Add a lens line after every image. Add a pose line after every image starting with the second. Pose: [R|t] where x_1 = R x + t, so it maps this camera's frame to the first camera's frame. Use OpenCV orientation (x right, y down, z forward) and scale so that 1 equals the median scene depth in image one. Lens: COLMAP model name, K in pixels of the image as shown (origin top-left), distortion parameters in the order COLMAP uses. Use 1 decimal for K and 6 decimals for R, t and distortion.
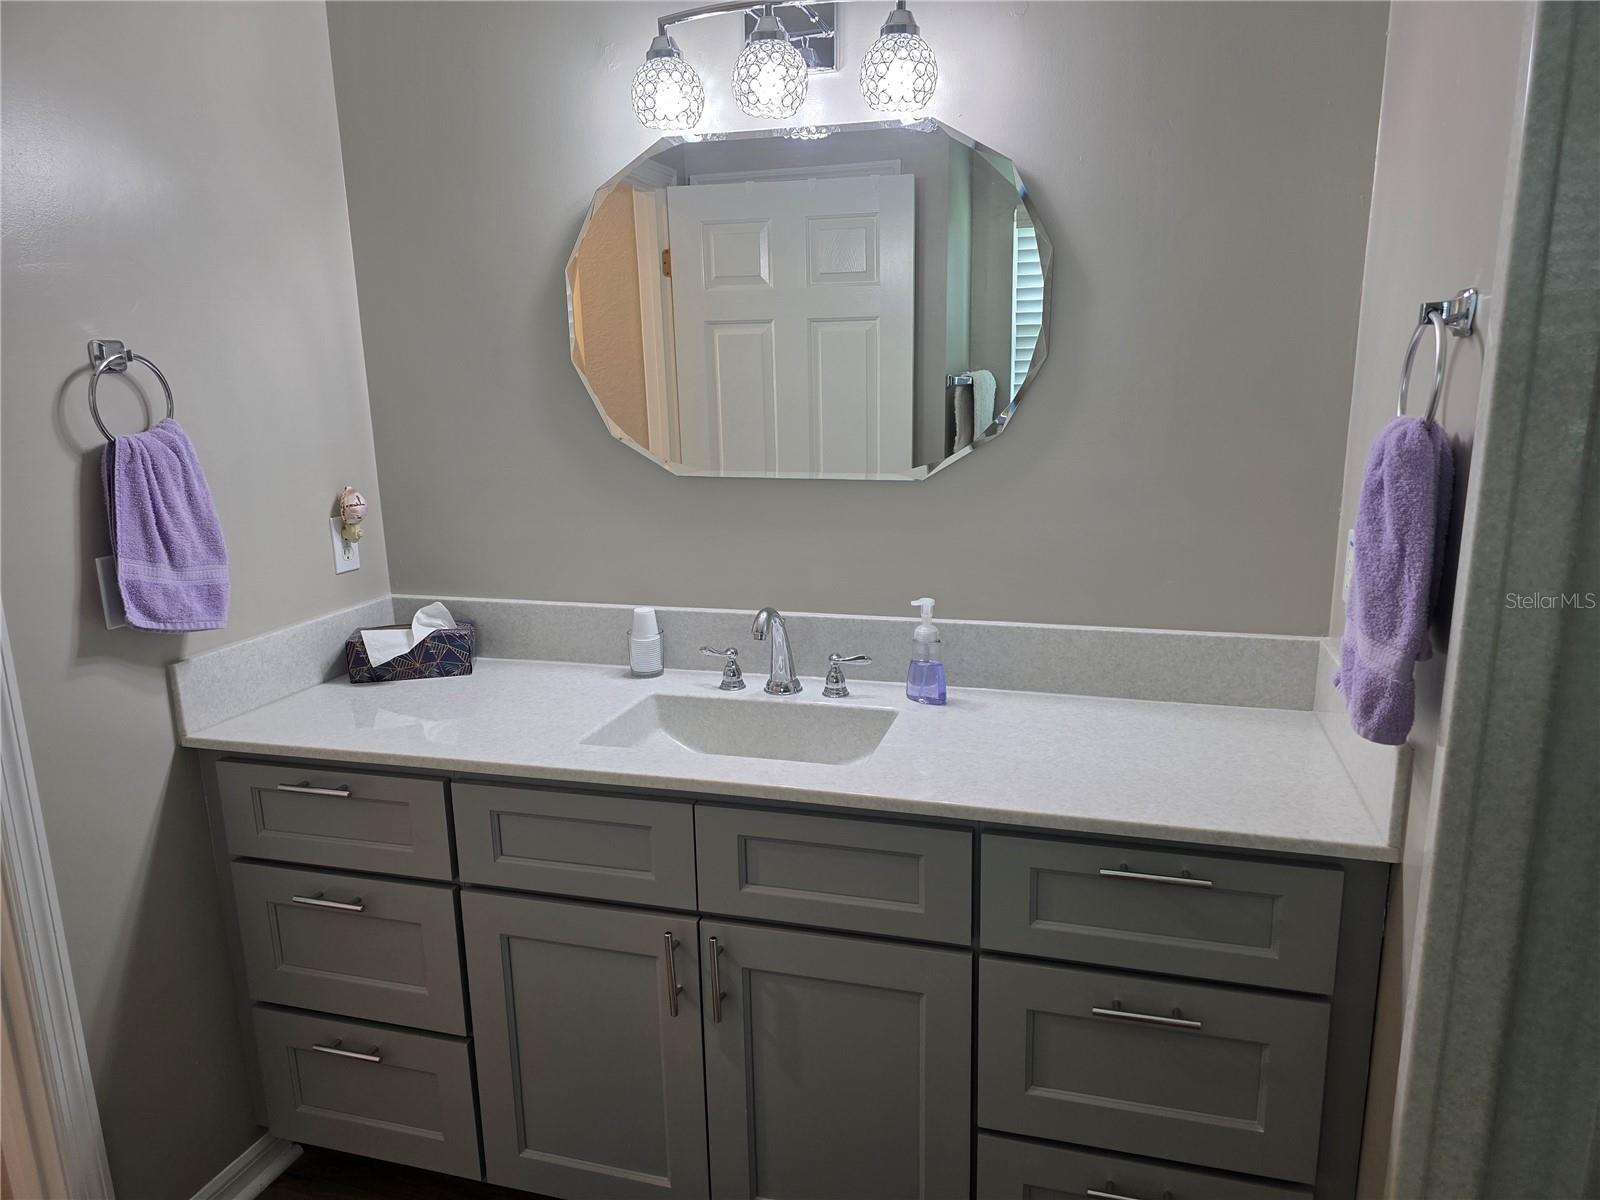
lens RADIAL K [[1072.7, 0, 805.5], [0, 1072.7, 621.2], [0, 0, 1]] dist [0.076656, -0.104357]
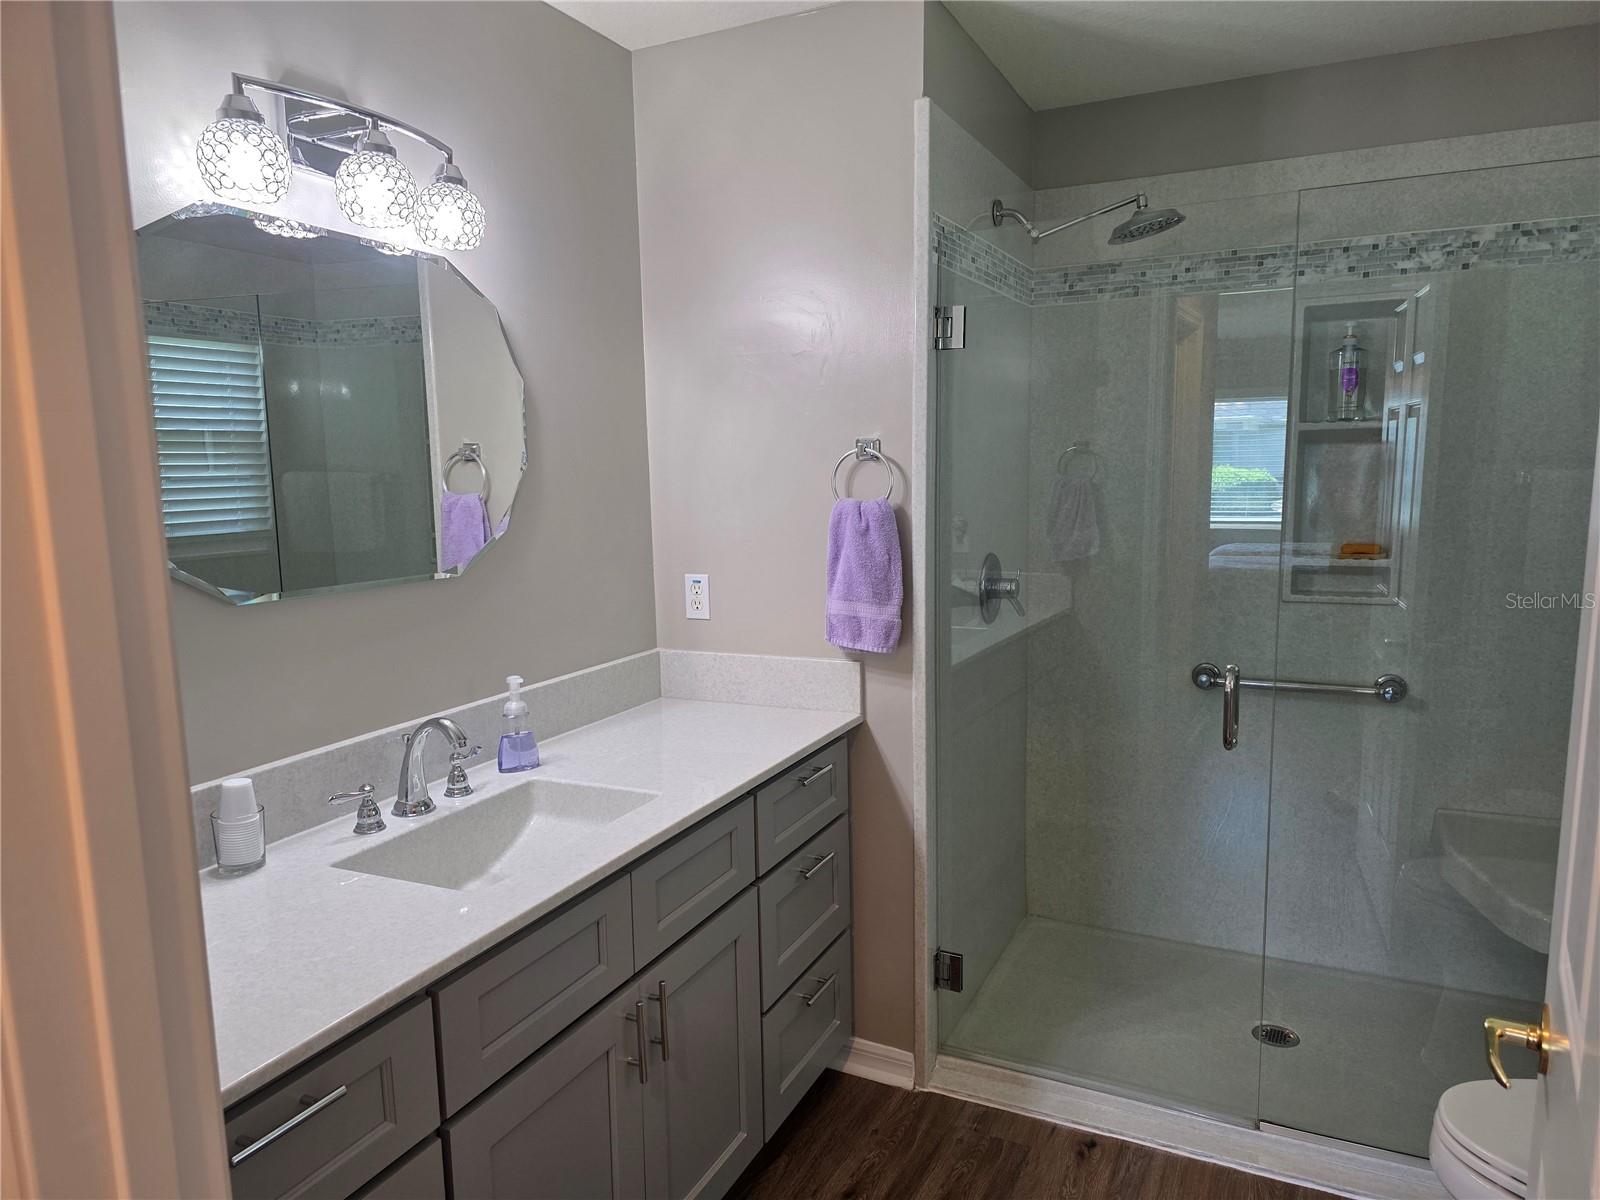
lens RADIAL K [[1072.7, 0, 805.5], [0, 1072.7, 621.2], [0, 0, 1]] dist [0.076656, -0.104357]
pose [[0.160207, -0.136892, 0.977545, -0.928808], [0.234989, 0.967153, 0.096925, -0.114655], [-0.958704, 0.214185, 0.187112, 0.492613]]
